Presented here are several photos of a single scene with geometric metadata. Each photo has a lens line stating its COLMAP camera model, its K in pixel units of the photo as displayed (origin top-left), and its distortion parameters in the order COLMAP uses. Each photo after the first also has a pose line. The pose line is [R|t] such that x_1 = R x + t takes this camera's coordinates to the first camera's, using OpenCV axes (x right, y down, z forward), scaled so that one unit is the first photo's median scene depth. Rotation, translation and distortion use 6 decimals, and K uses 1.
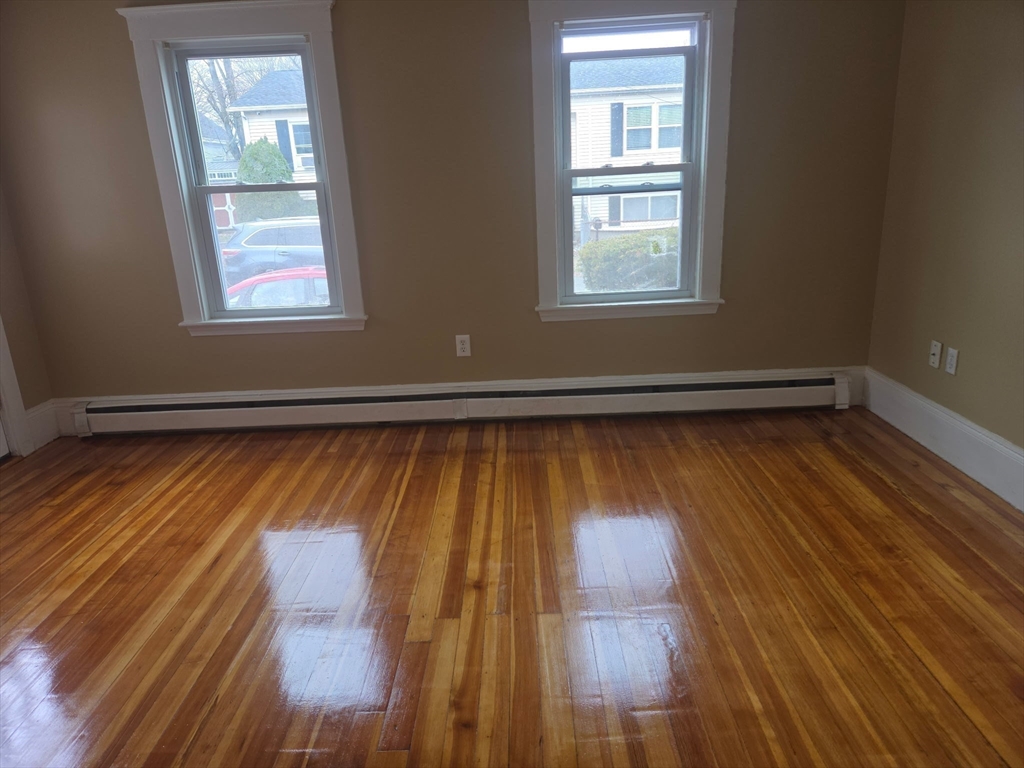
lens RADIAL K [[688.0, 0, 504.7], [0, 688.0, 380.9], [0, 0, 1]] dist [0.041649, -0.017980]
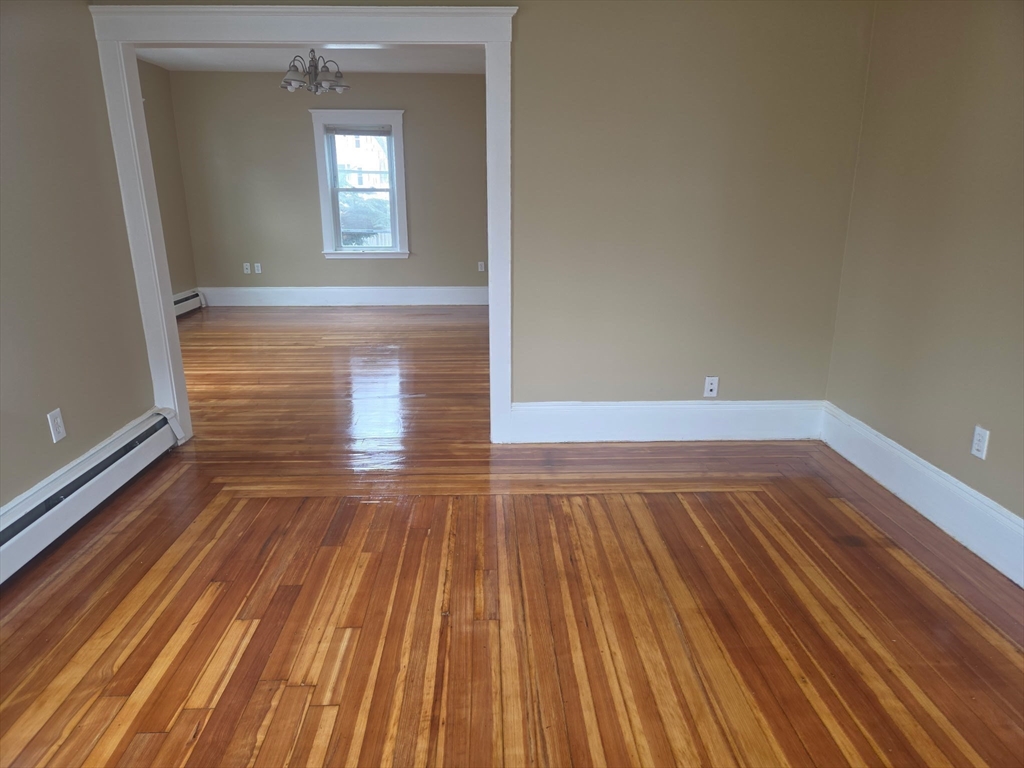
lens RADIAL K [[688.0, 0, 503.5], [0, 688.0, 386.4], [0, 0, 1]] dist [0.041649, -0.017980]
pose [[-0.045971, -0.221270, 0.974128, -1.905789], [0.291815, 0.929649, 0.224938, 0.063835], [-0.955369, 0.294606, 0.021833, 0.173872]]
